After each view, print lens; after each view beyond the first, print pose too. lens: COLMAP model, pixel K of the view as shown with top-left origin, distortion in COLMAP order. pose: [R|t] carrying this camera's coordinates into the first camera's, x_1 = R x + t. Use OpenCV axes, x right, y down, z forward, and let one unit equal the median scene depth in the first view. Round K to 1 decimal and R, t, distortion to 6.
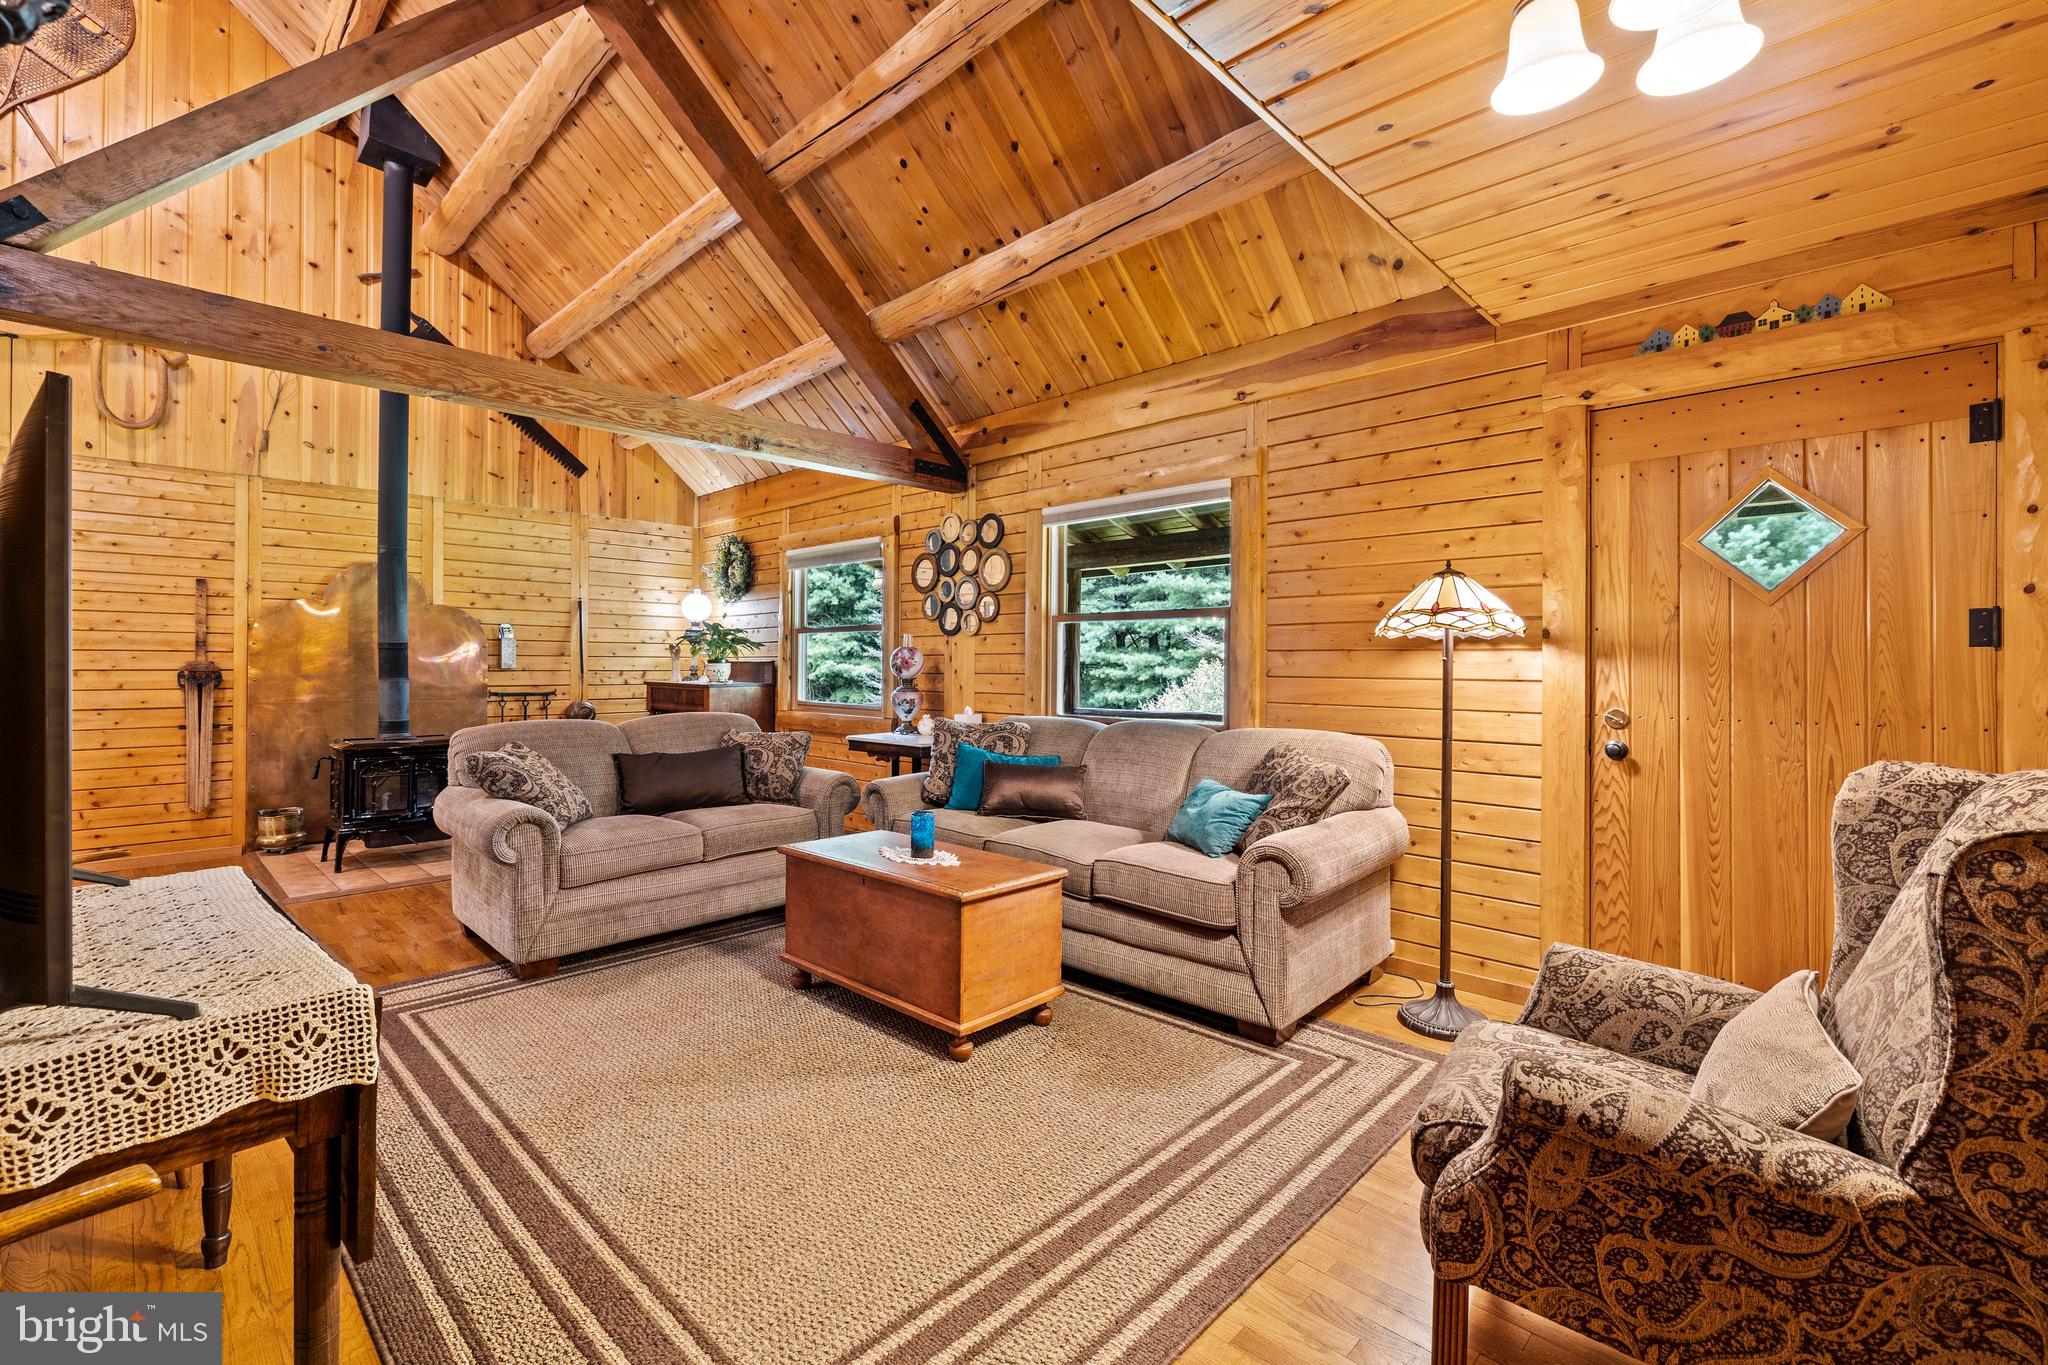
lens RADIAL K [[896.9, 0, 1005.6], [0, 896.9, 665.2], [0, 0, 1]] dist [-0.000589, 0.000366]
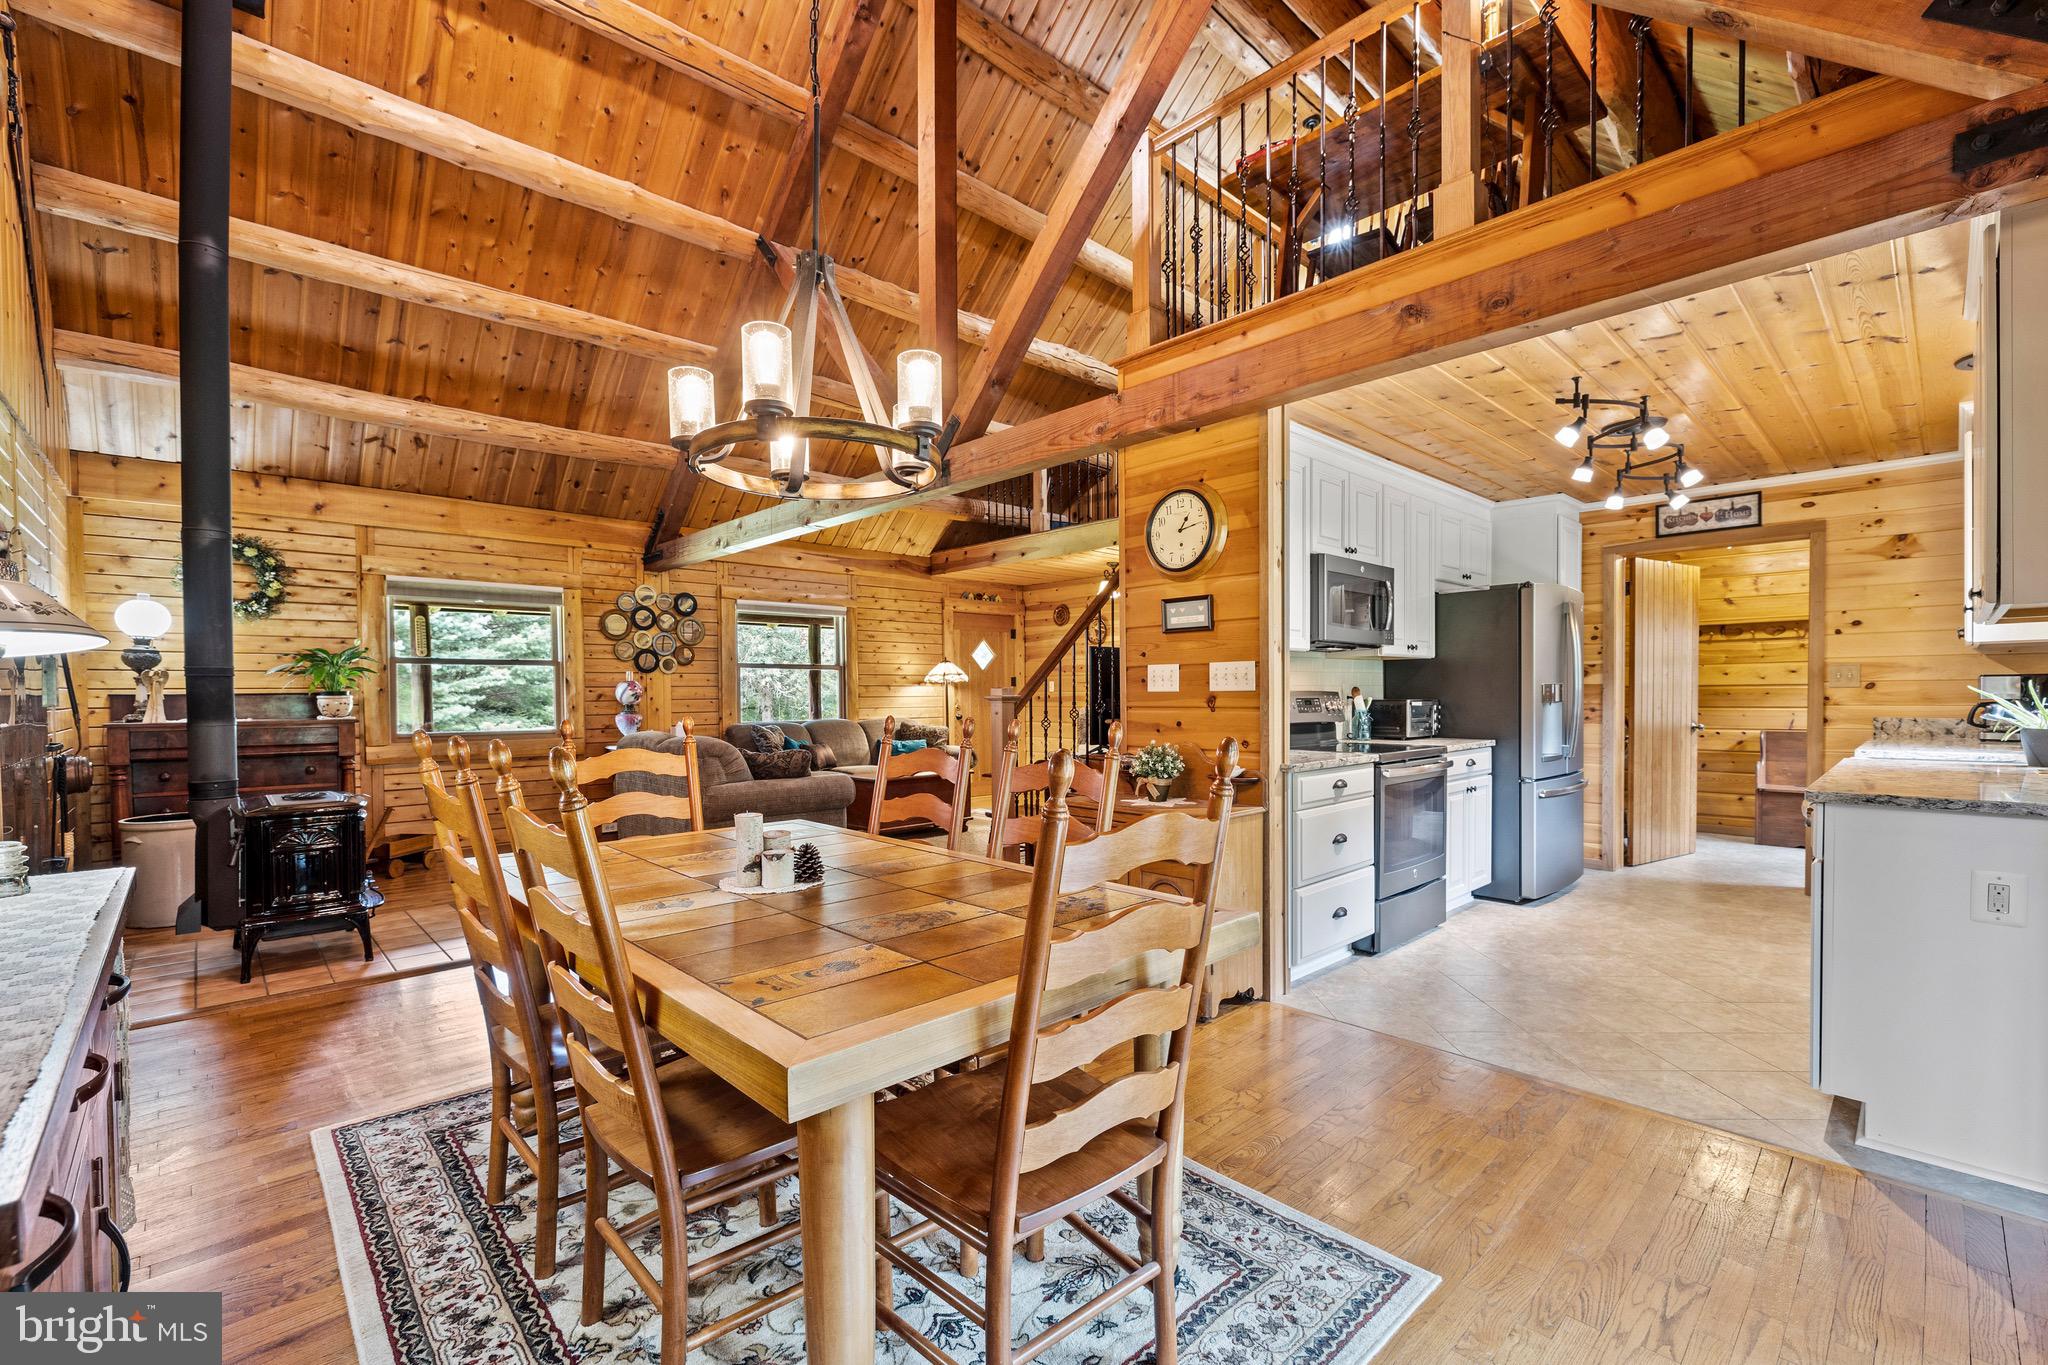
lens RADIAL K [[873.6, 0, 1016.8], [0, 873.6, 700.9], [0, 0, 1]] dist [0.000346, 0.000214]
pose [[0.031691, -0.017141, 0.999351, -1.530735], [0.004712, 0.999844, 0.017000, -0.010797], [-0.999487, 0.004170, 0.031767, 0.419247]]
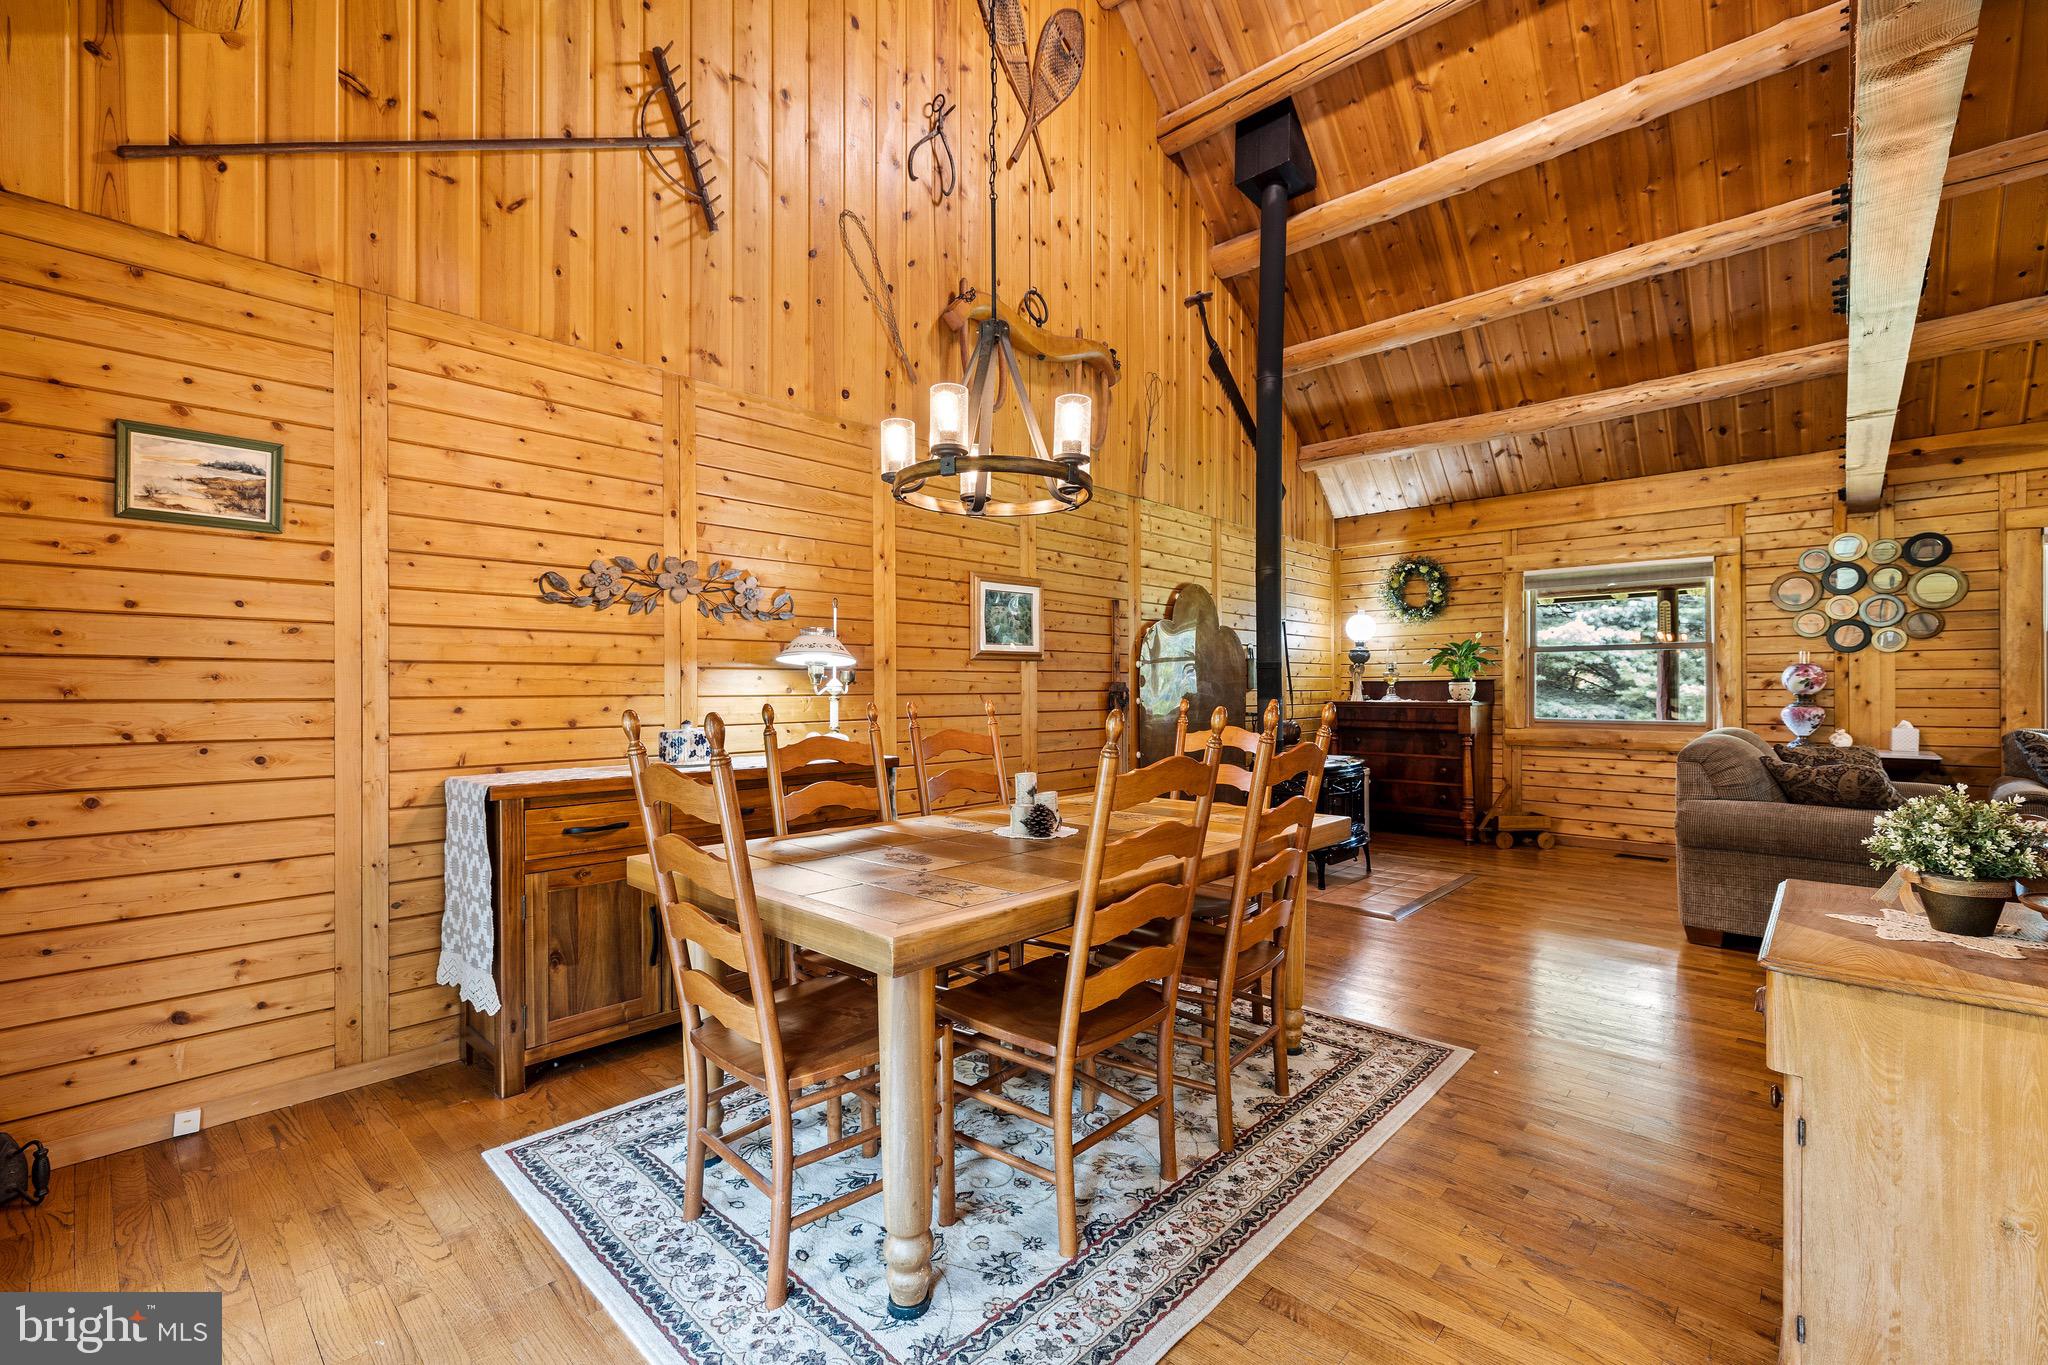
lens RADIAL K [[874.1, 0, 1024.0], [0, 874.1, 682.5], [0, 0, 1]] dist [0.002608, 0.000150]
pose [[0.999399, -0.008652, 0.033581, -1.136404], [0.008771, 0.999956, -0.003389, -0.003476], [-0.033550, 0.003682, 0.999430, 0.033270]]
